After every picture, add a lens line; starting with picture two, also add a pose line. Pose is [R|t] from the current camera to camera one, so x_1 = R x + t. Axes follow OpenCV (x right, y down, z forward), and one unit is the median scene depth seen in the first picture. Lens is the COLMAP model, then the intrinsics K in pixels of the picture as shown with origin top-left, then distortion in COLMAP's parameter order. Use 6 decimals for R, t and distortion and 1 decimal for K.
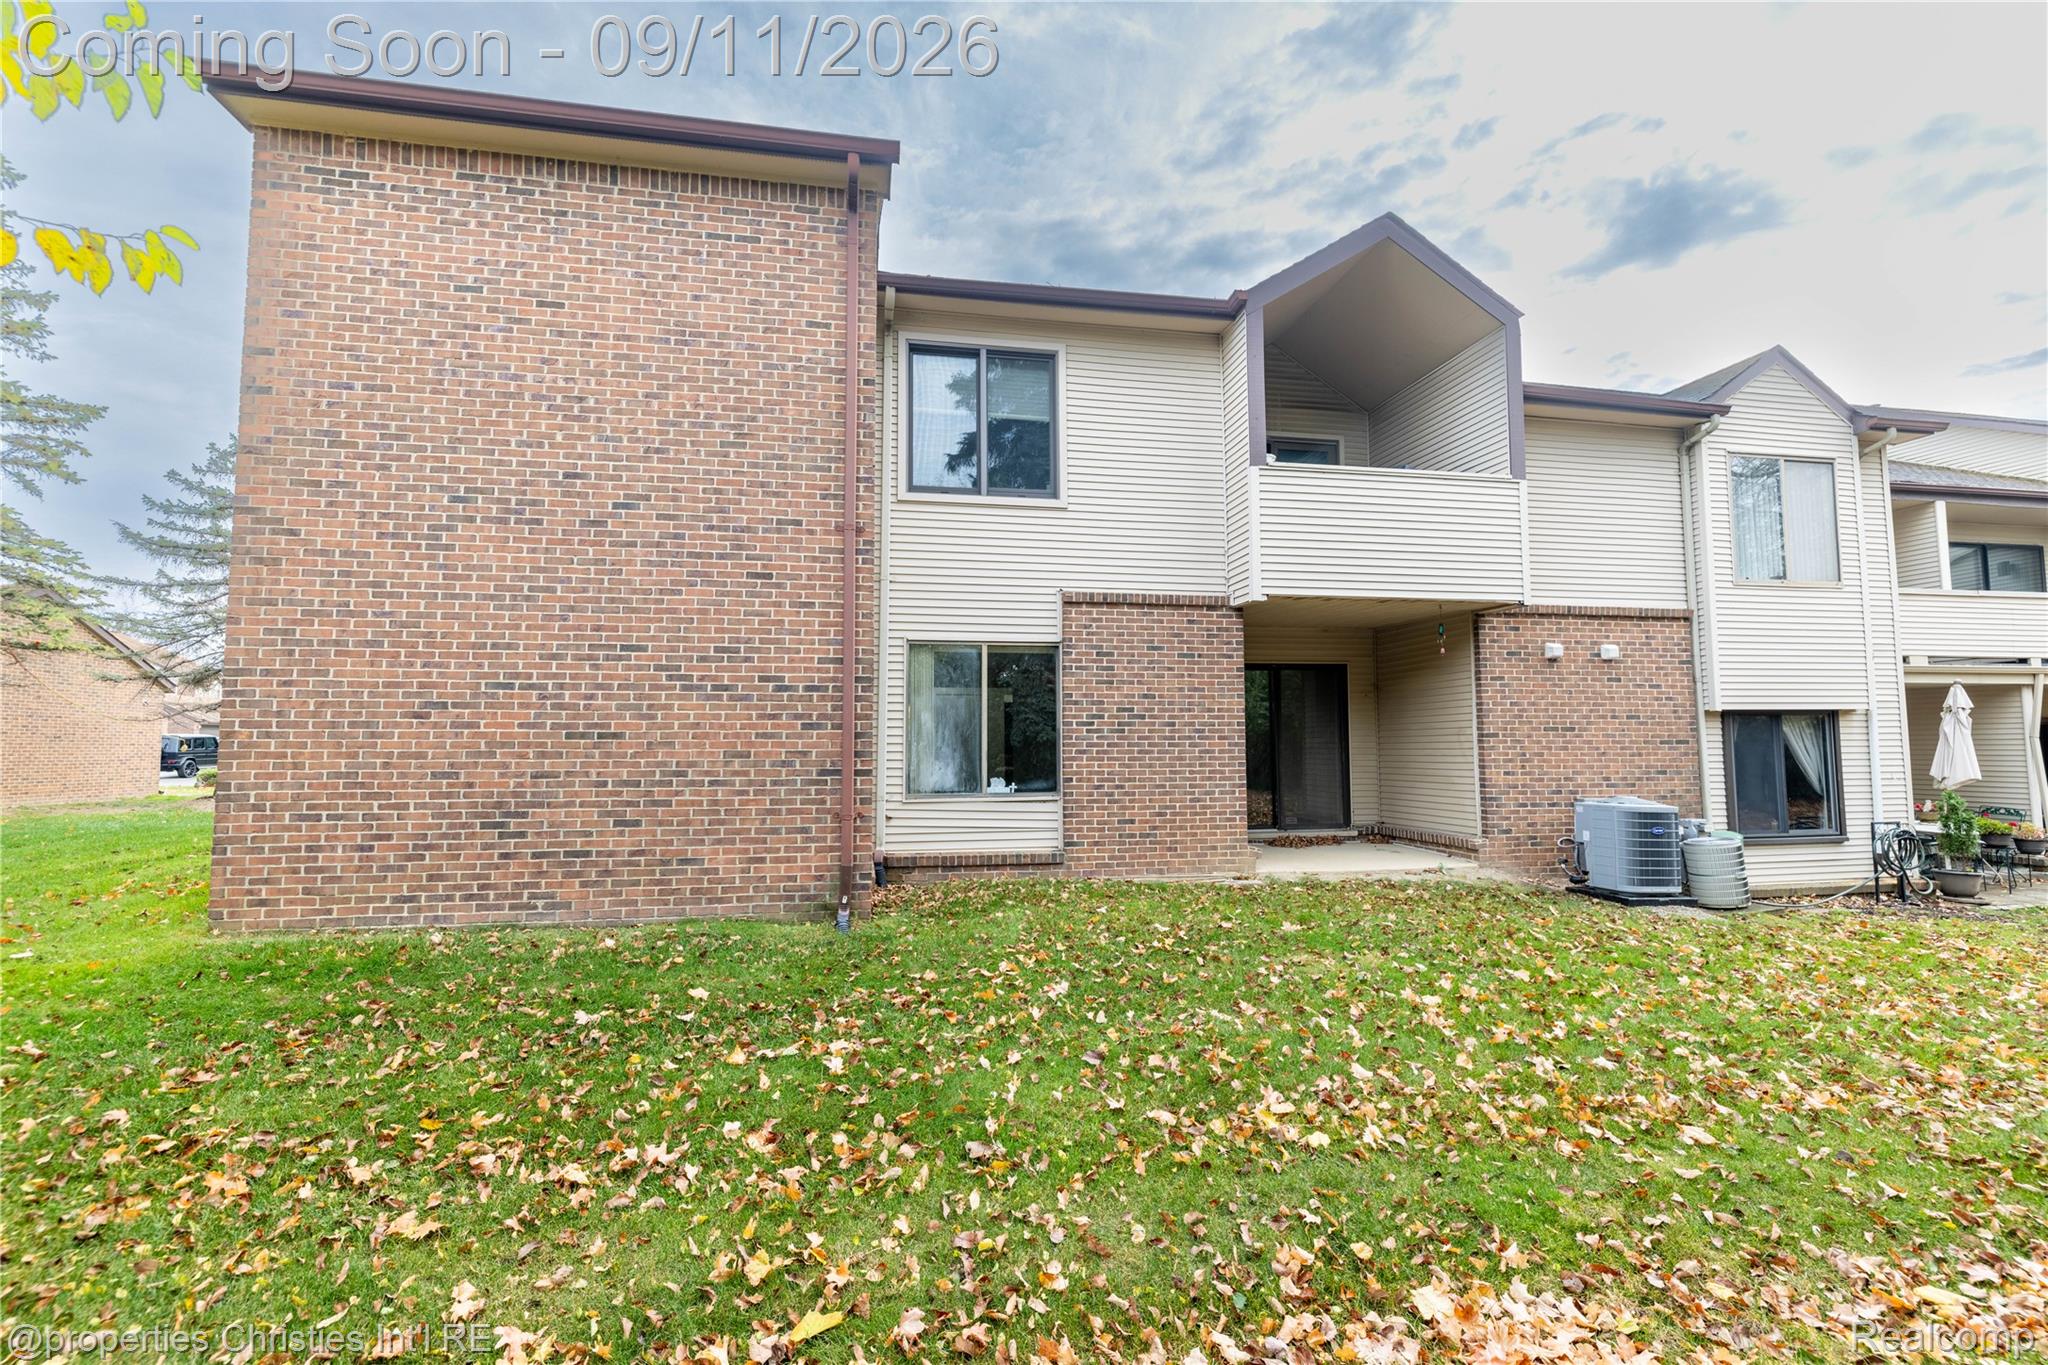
lens RADIAL K [[884.2, 0, 1017.8], [0, 884.2, 683.9], [0, 0, 1]] dist [0.002604, 0.000197]
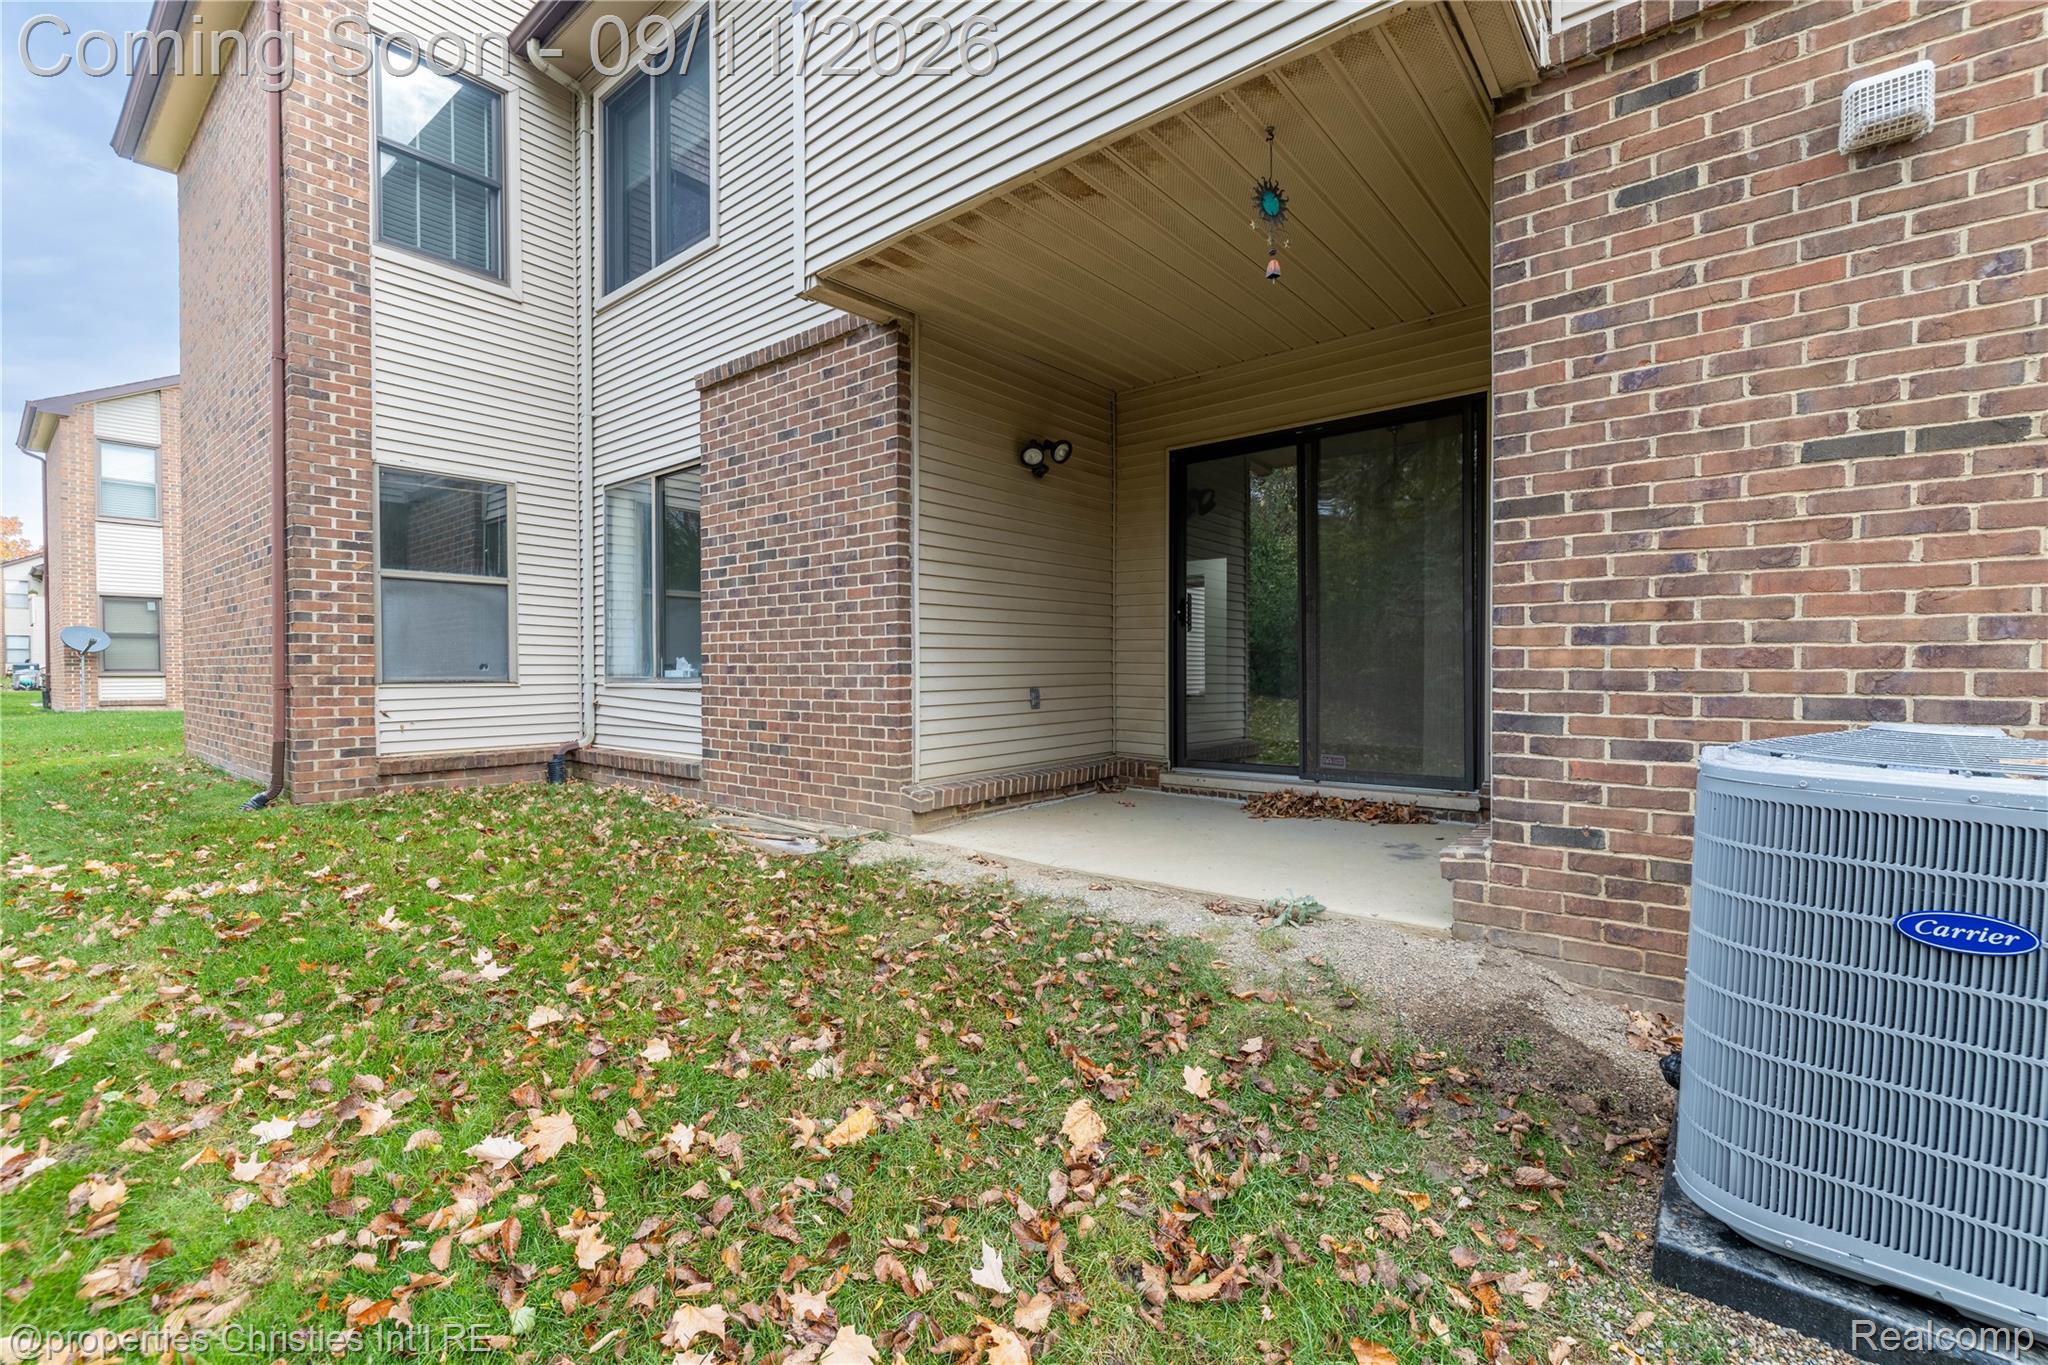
lens RADIAL K [[884.2, 0, 1020.8], [0, 884.2, 679.7], [0, 0, 1]] dist [0.002604, 0.000197]
pose [[0.638373, 0.009191, -0.769672, 0.707778], [0.053517, 0.996979, 0.056293, 0.096873], [0.767864, -0.077127, 0.635953, 0.735637]]
